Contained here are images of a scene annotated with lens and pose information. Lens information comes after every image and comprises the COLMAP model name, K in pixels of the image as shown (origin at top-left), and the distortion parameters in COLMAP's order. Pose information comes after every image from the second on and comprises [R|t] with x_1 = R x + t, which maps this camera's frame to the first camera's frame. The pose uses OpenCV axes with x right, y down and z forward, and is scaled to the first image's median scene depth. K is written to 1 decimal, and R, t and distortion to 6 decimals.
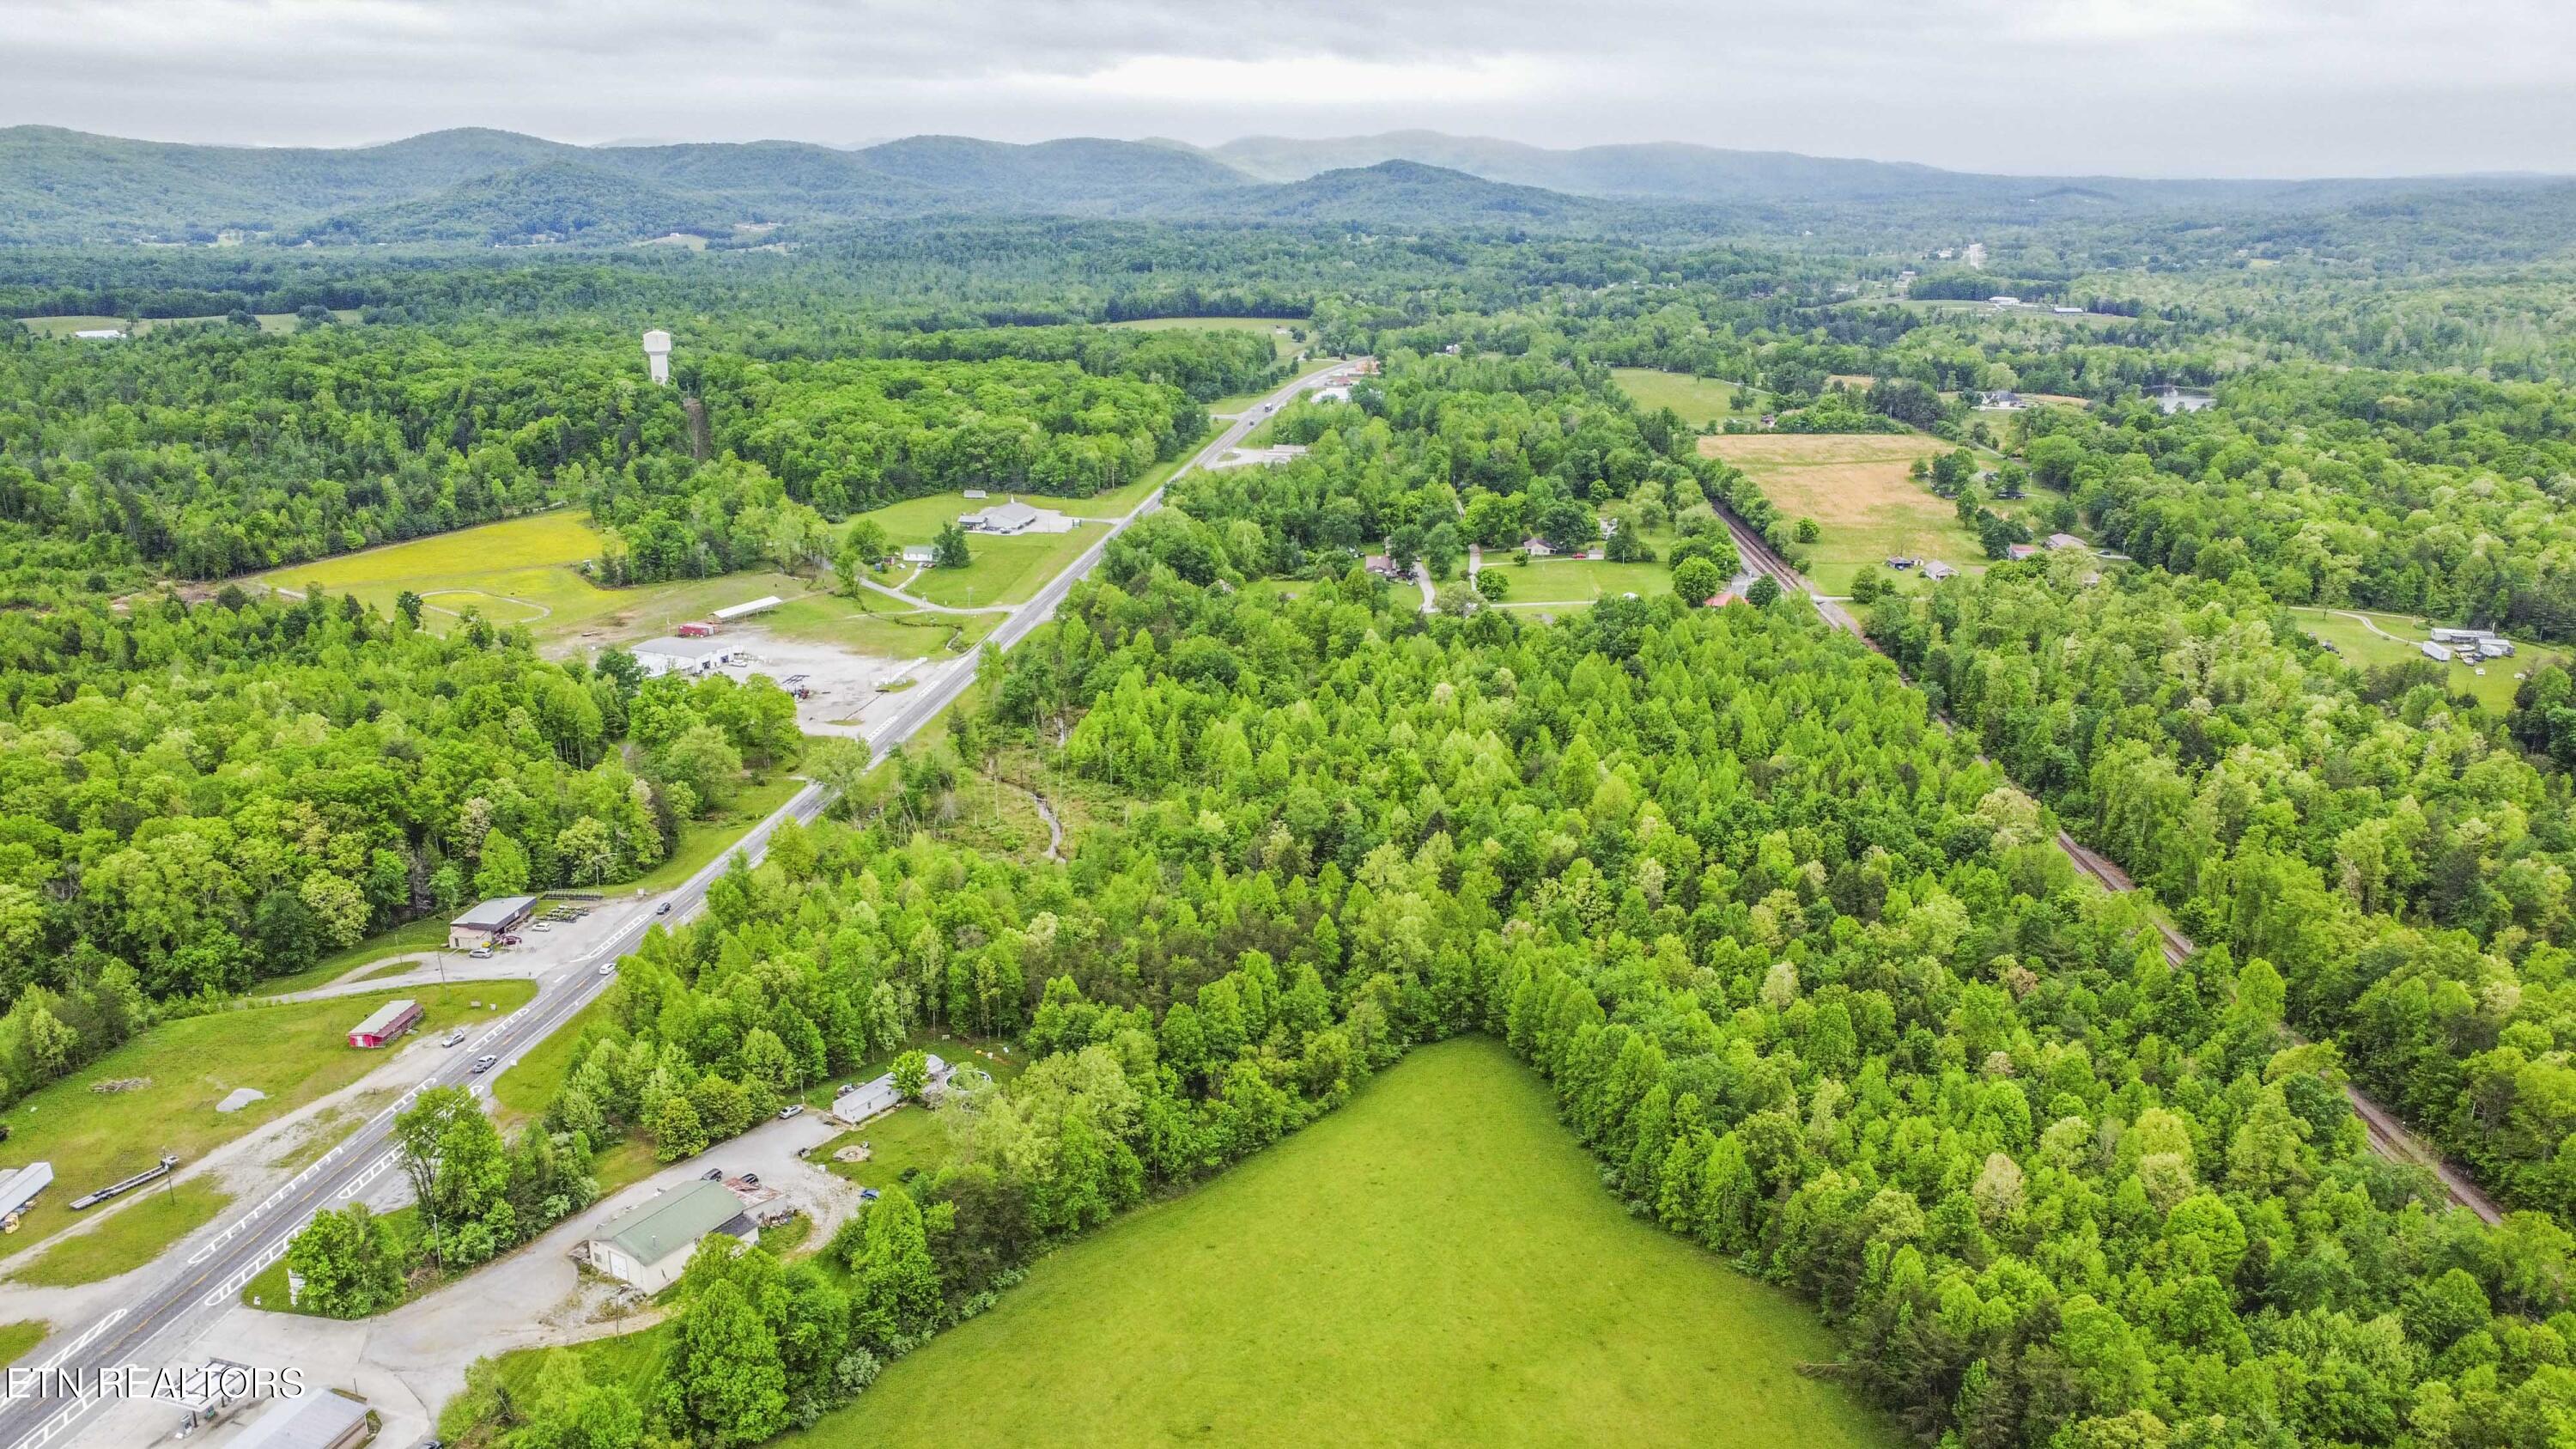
lens RADIAL K [[1919.4, 0, 1288.0], [0, 1919.4, 724.5], [0, 0, 1]] dist [-0.127027, 0.200176]
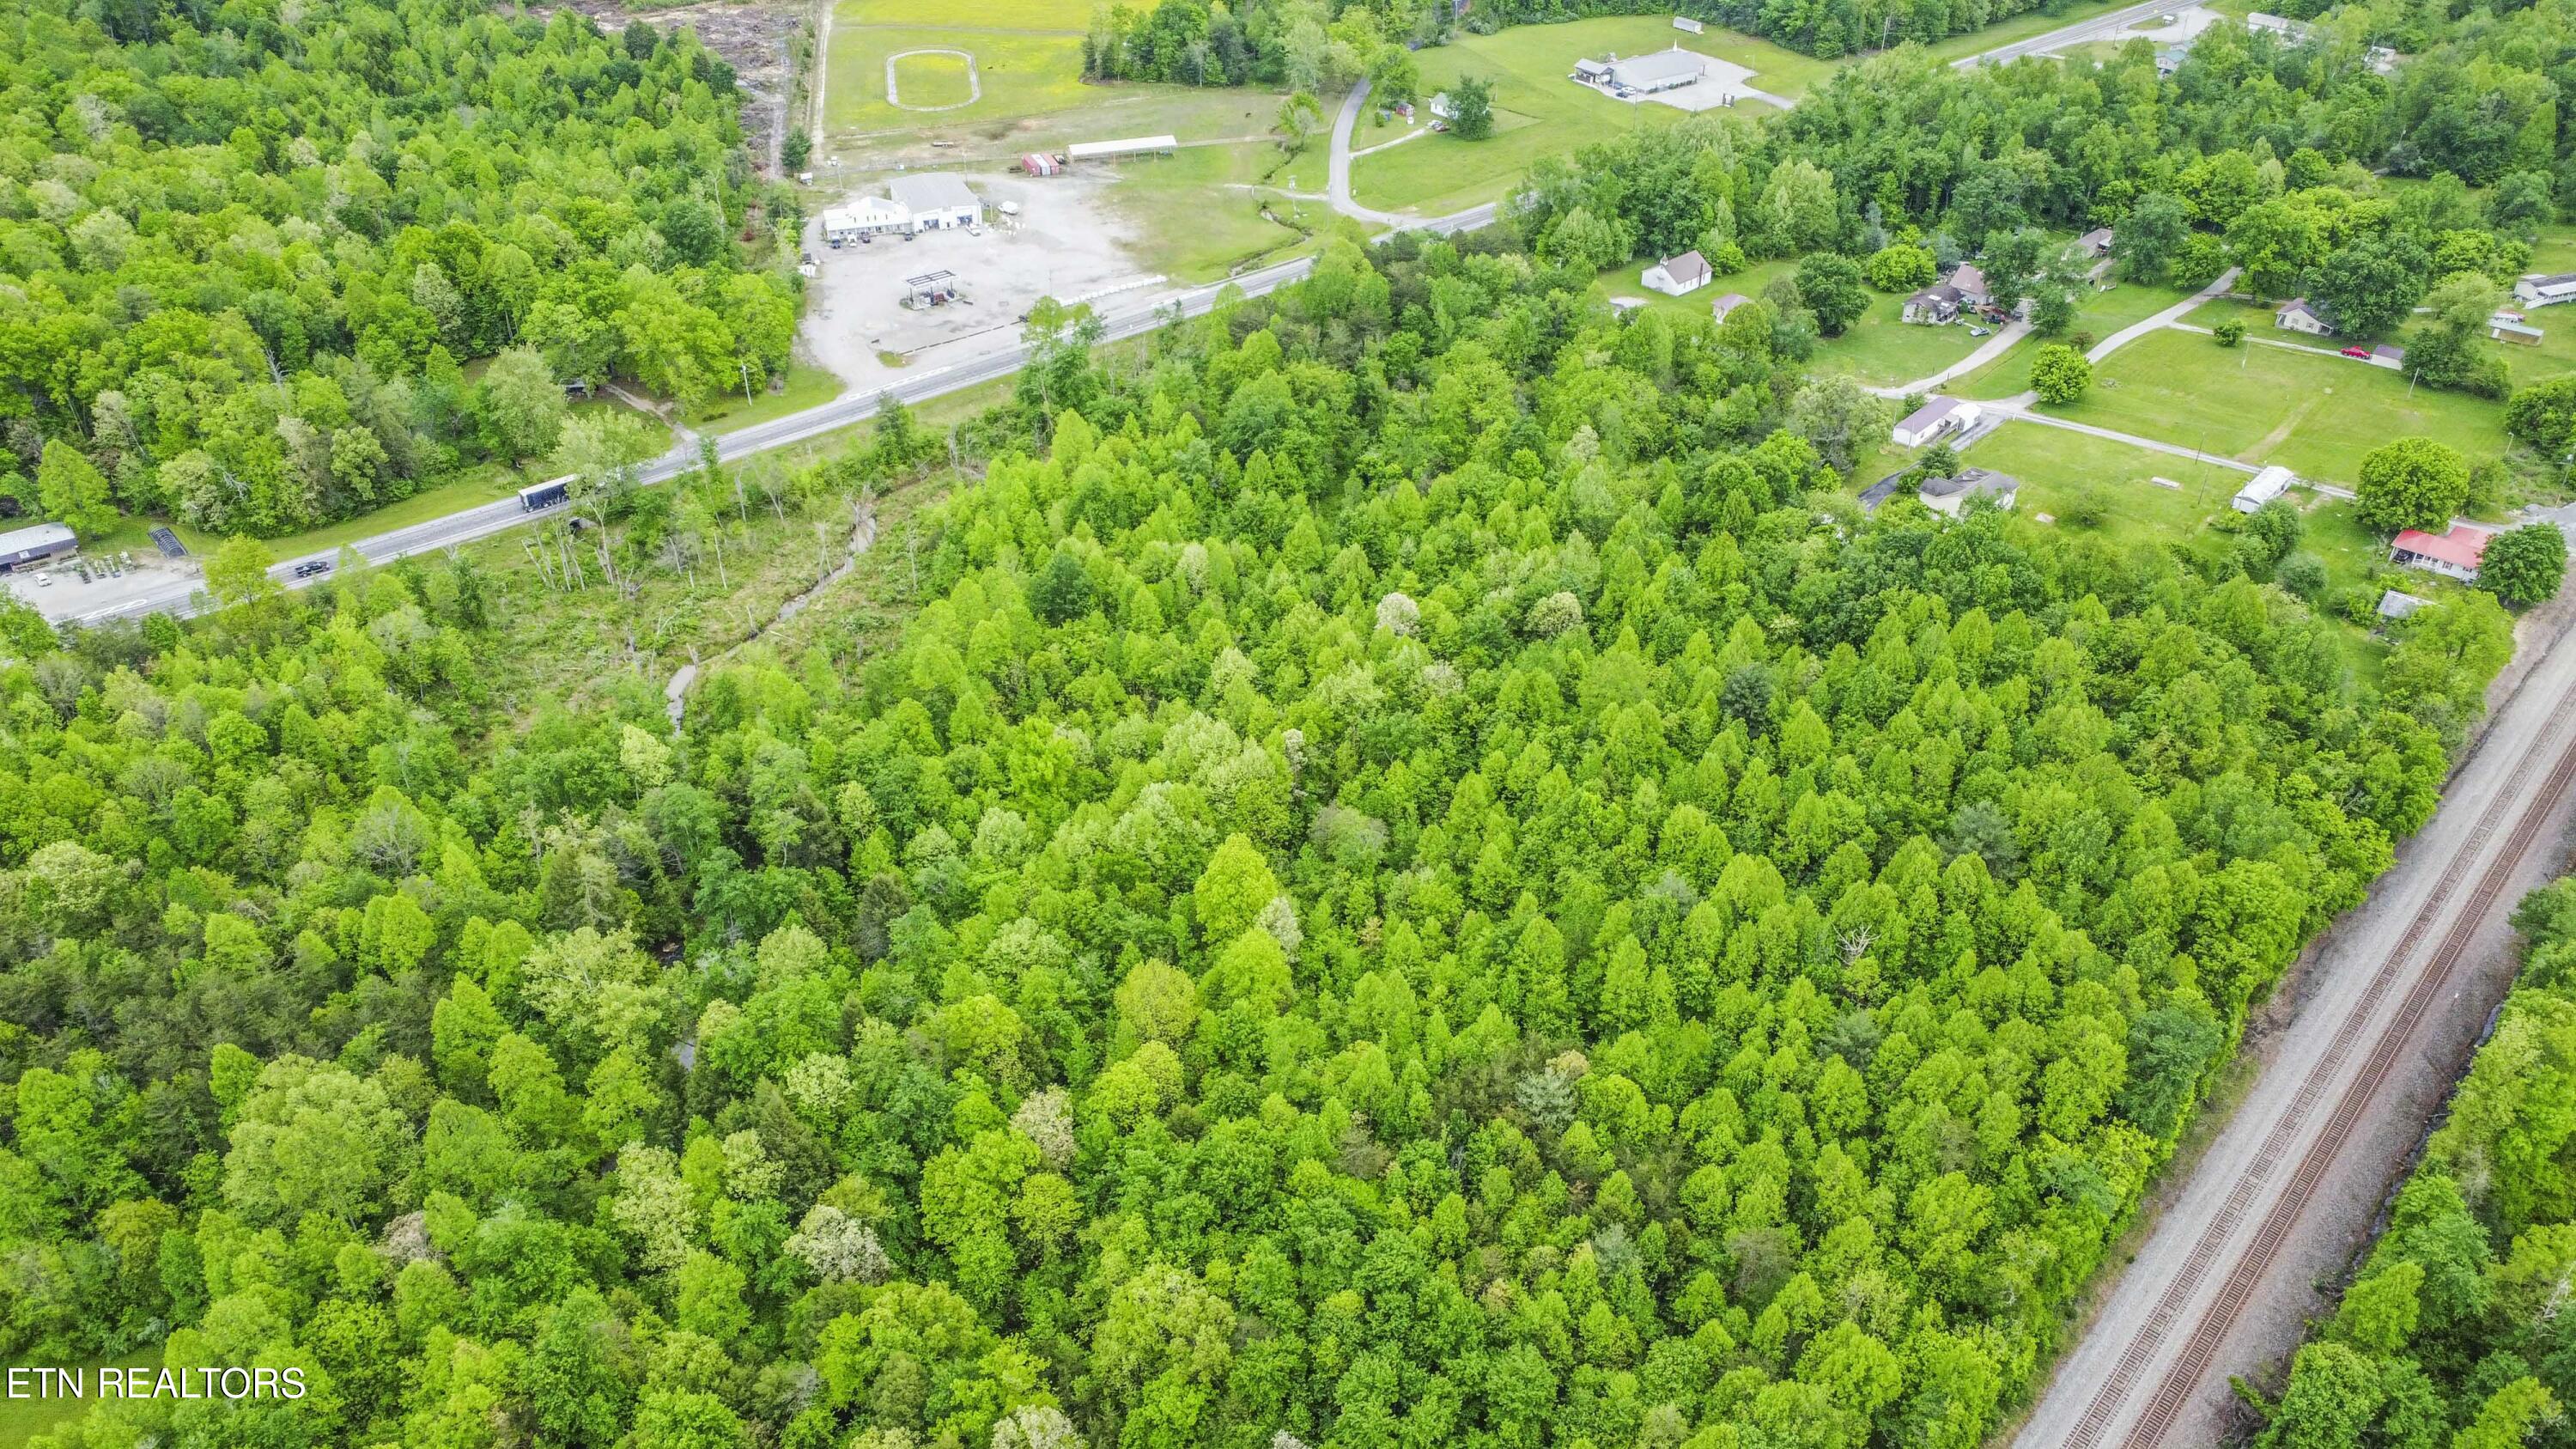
lens RADIAL K [[1919.4, 0, 1288.0], [0, 1919.4, 724.5], [0, 0, 1]] dist [-0.127027, 0.200176]
pose [[0.742863, 0.371164, -0.557128, 0.228893], [-0.190065, 0.914916, 0.356096, -0.107872], [0.641895, -0.158640, 0.750203, 0.340619]]
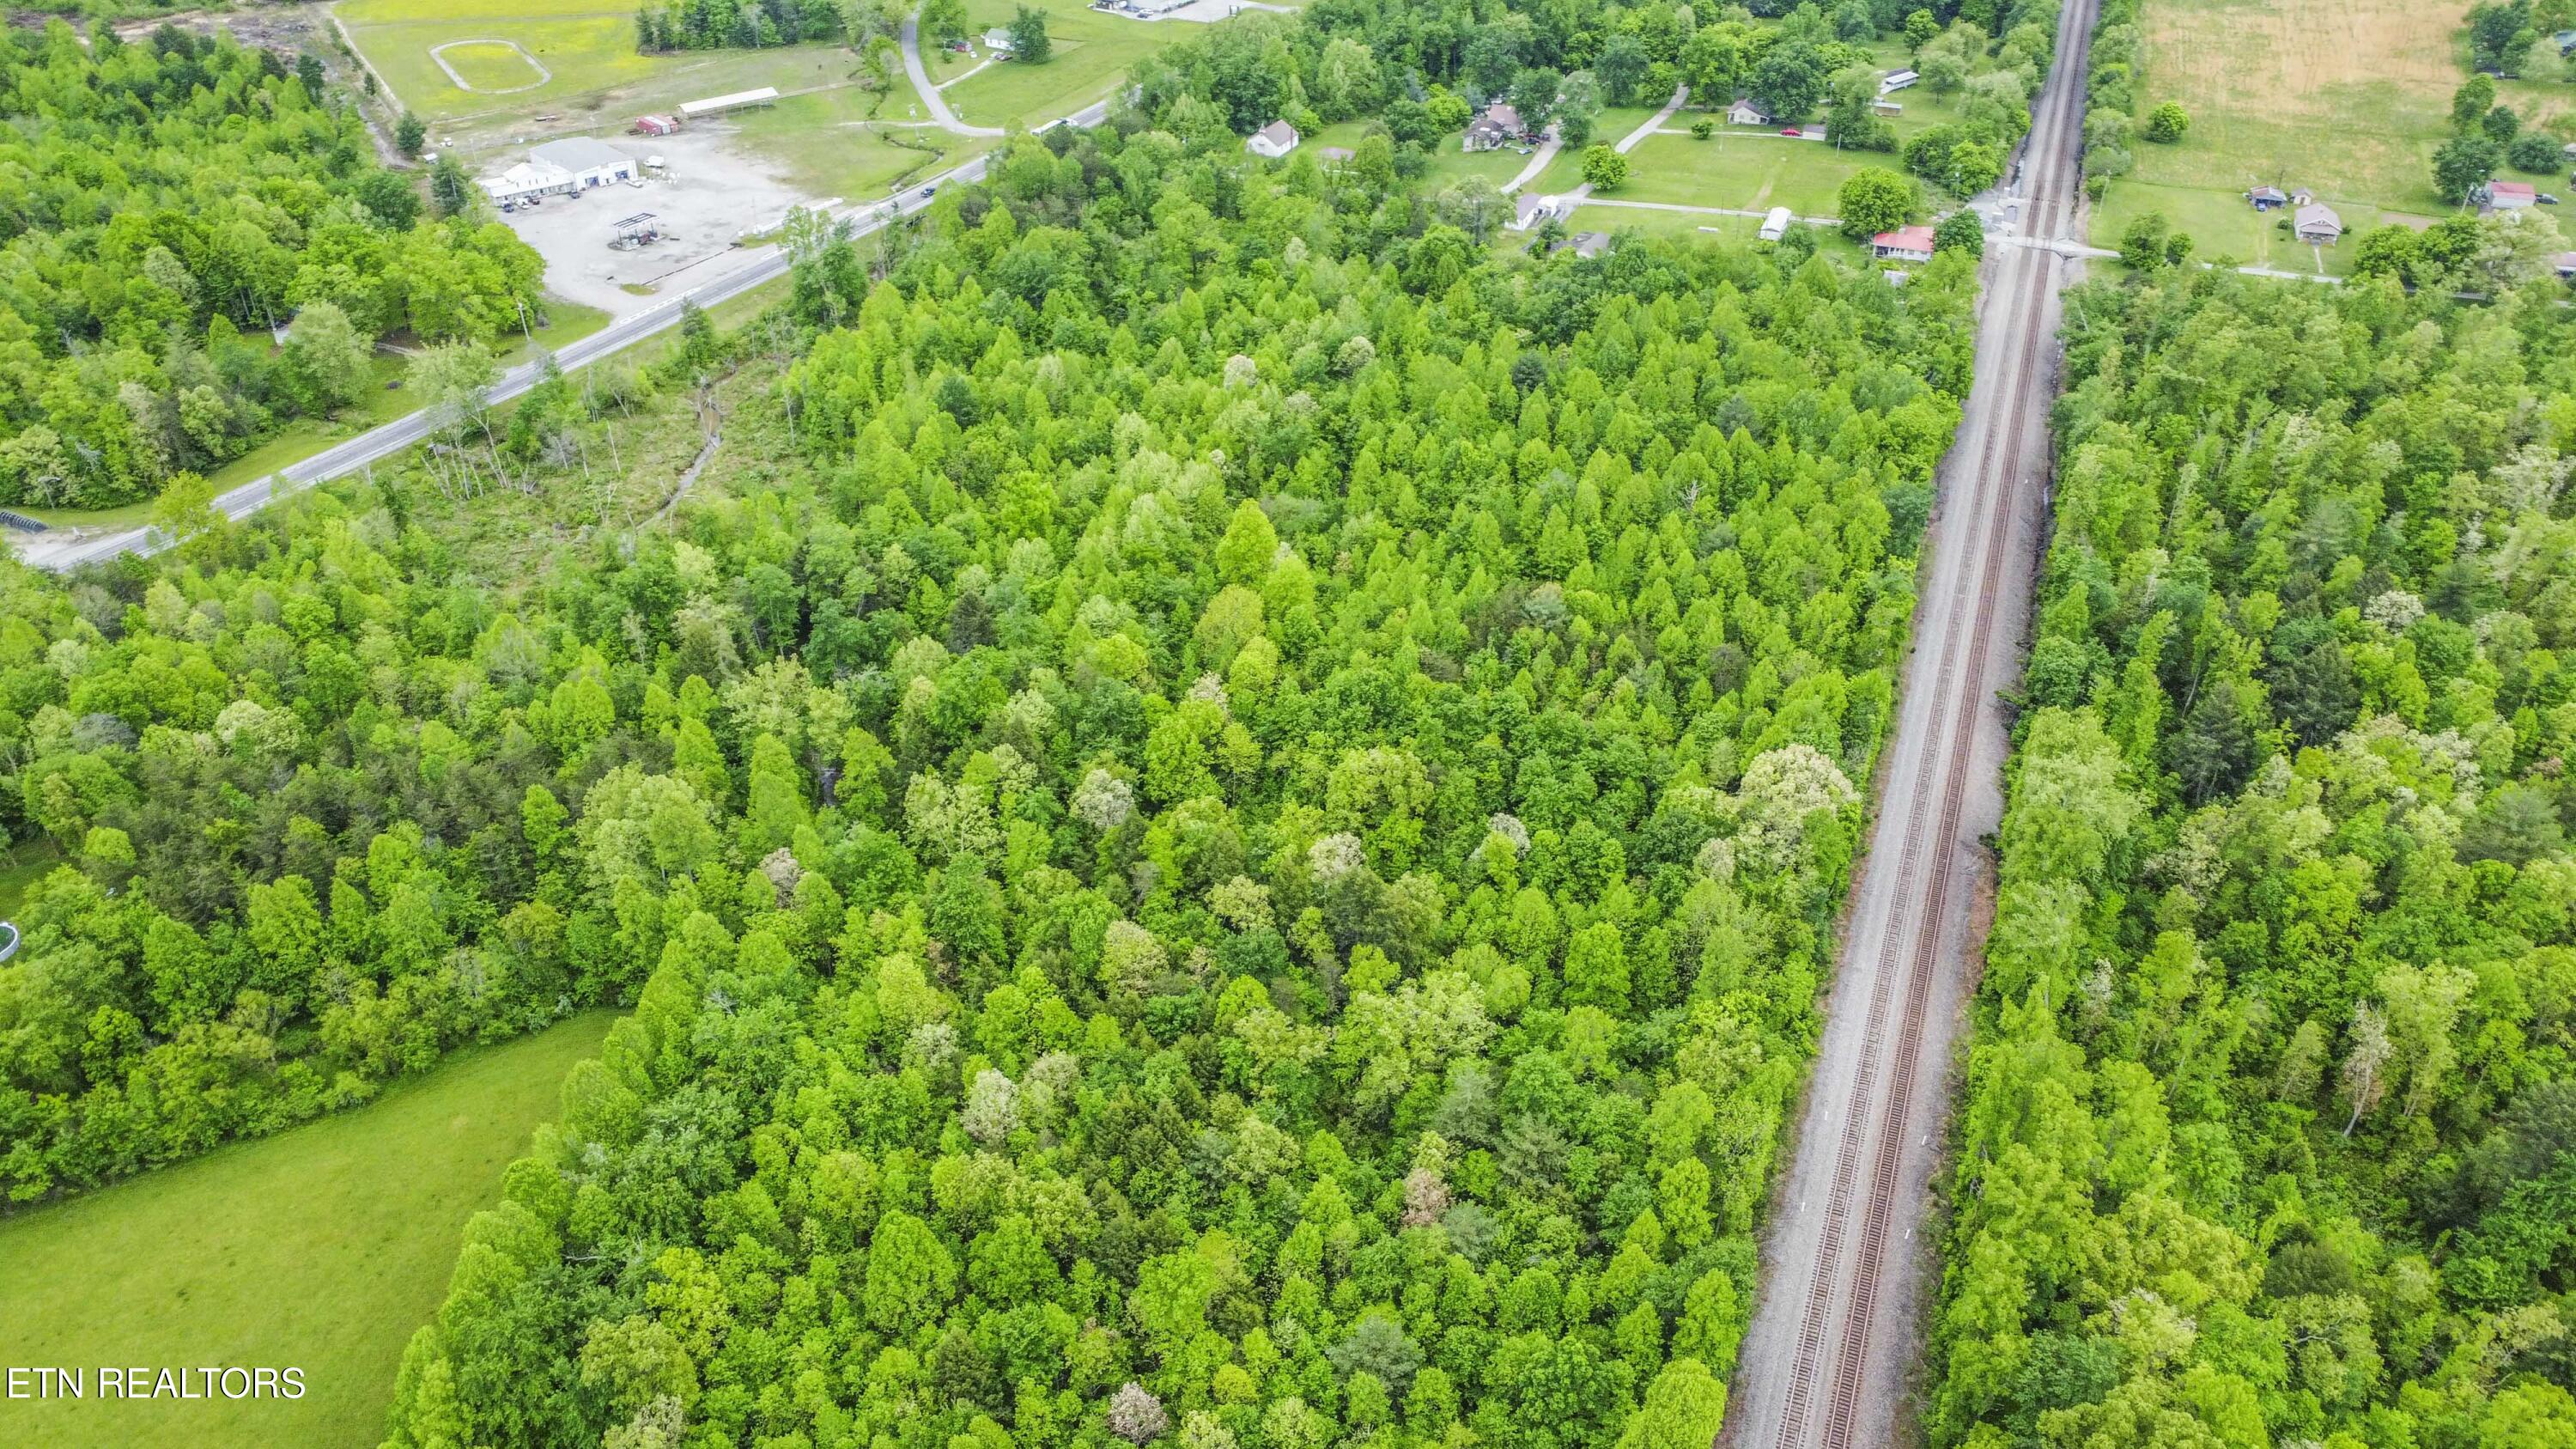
lens RADIAL K [[1919.4, 0, 1288.0], [0, 1919.4, 724.5], [0, 0, 1]] dist [-0.127027, 0.200176]
pose [[0.934689, 0.199011, -0.294535, 0.198946], [-0.103136, 0.944775, 0.311069, -0.068950], [0.340175, -0.260376, 0.903596, 0.206779]]
